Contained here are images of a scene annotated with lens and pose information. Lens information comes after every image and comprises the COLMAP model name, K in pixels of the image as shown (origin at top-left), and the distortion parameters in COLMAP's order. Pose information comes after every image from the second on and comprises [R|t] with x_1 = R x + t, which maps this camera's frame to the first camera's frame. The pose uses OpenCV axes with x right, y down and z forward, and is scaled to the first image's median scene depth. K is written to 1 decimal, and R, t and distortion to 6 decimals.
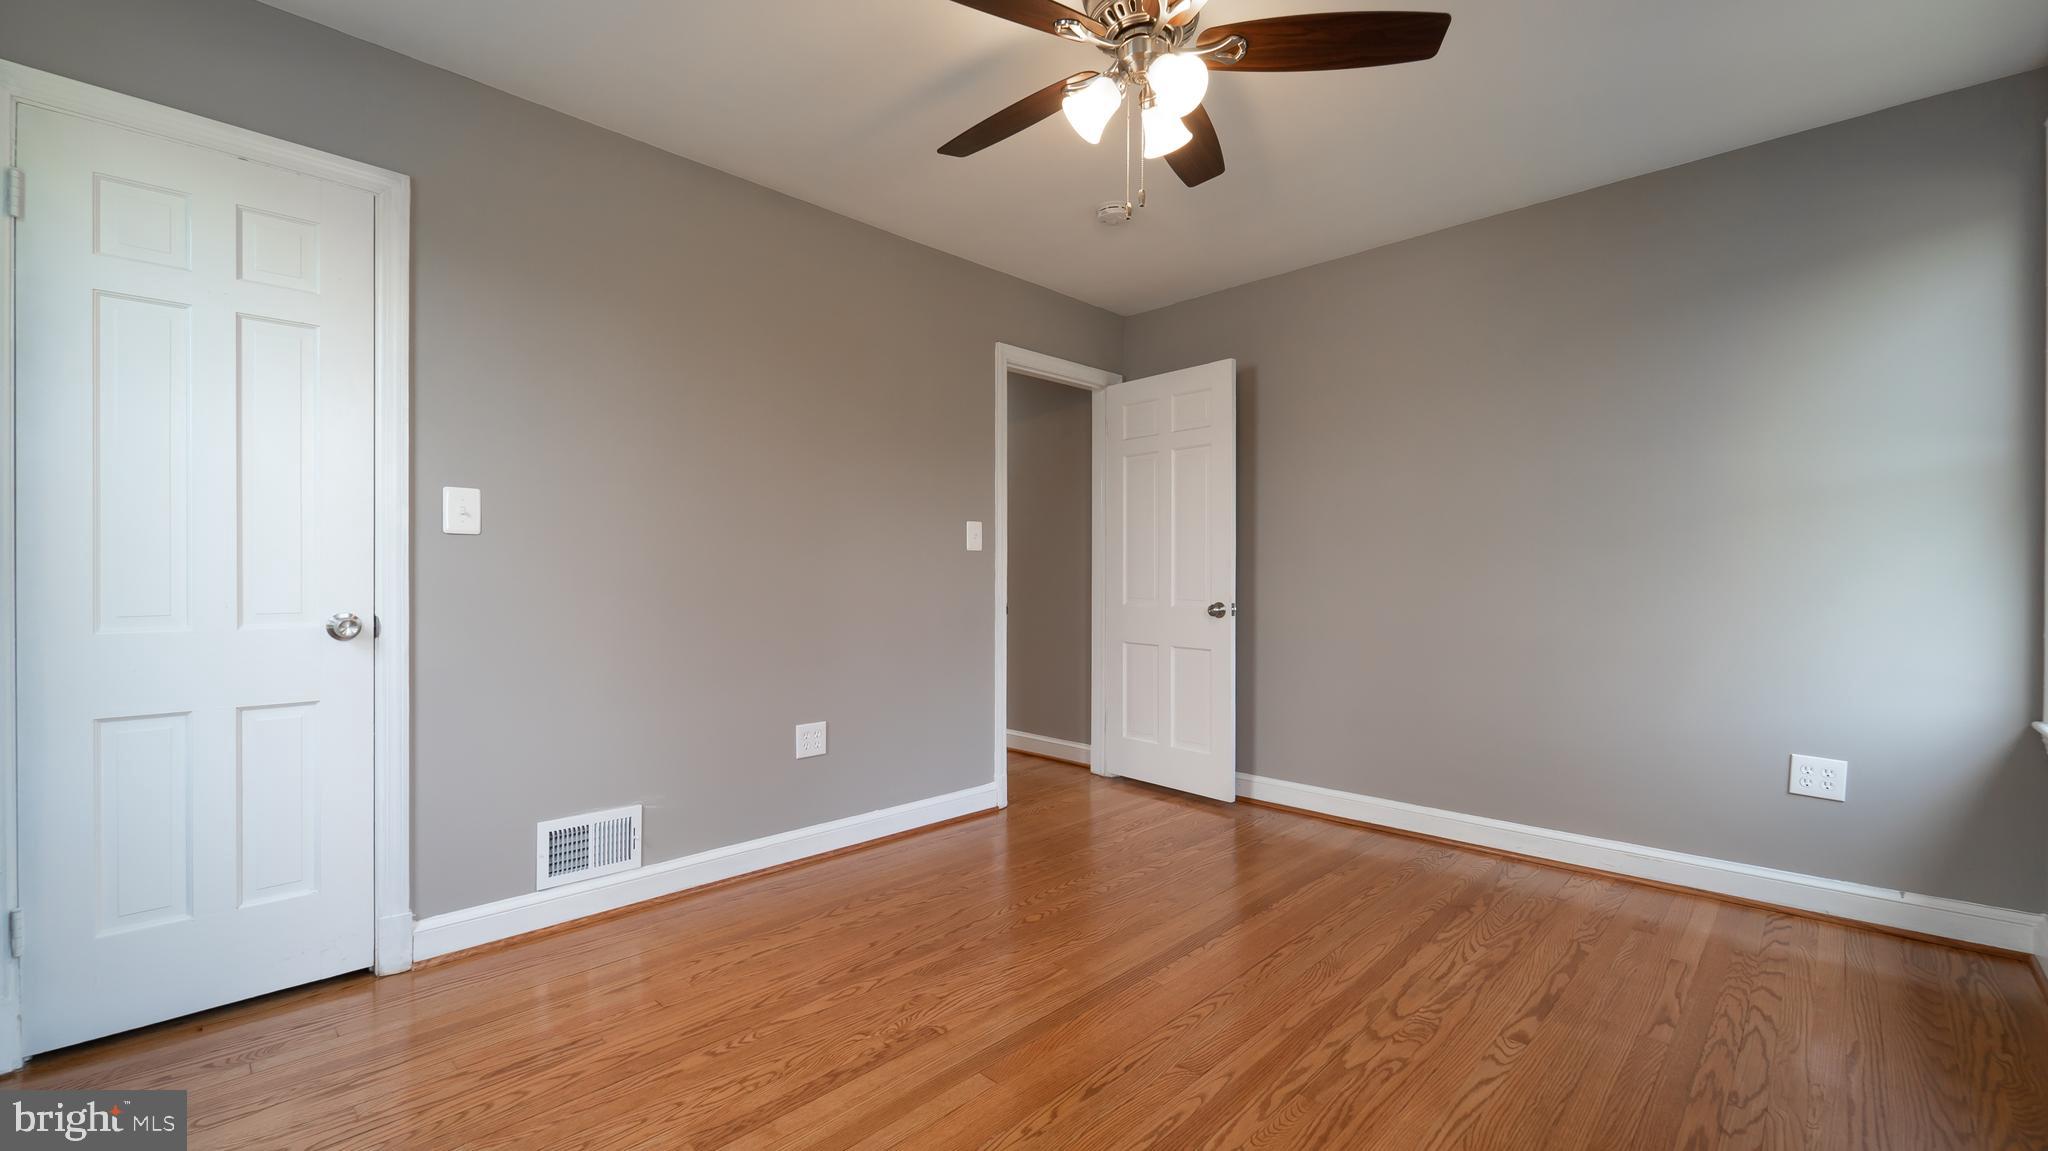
lens RADIAL K [[839.9, 0, 991.7], [0, 839.9, 577.9], [0, 0, 1]] dist [-0.001550, -0.000506]
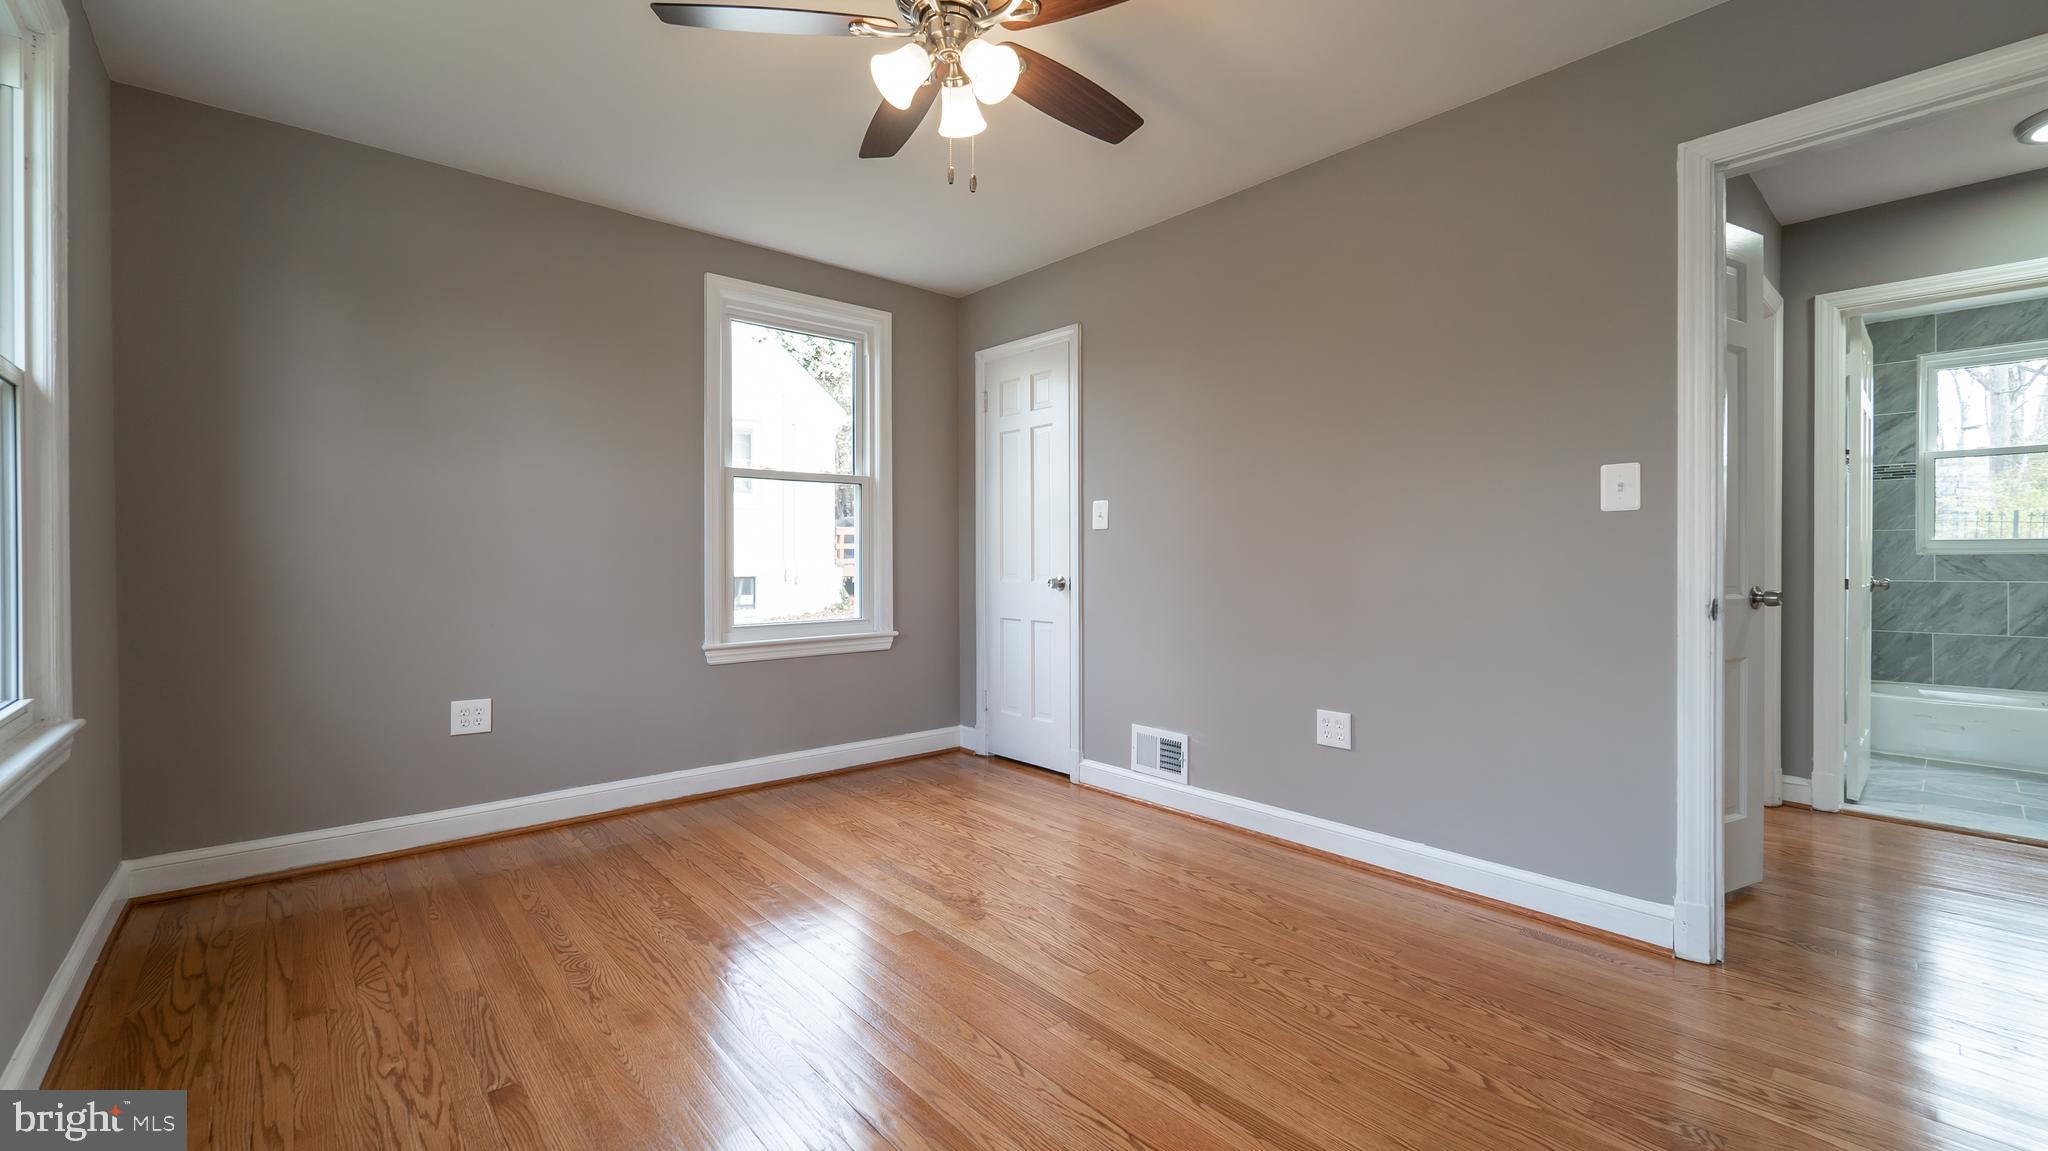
lens RADIAL K [[839.9, 0, 1034.8], [0, 839.9, 565.0], [0, 0, 1]] dist [-0.001550, -0.000506]
pose [[-0.053971, 0.007692, -0.998513, 0.908176], [0.001460, 0.999970, 0.007624, 0.003079], [0.998541, -0.001046, -0.053980, 0.888188]]
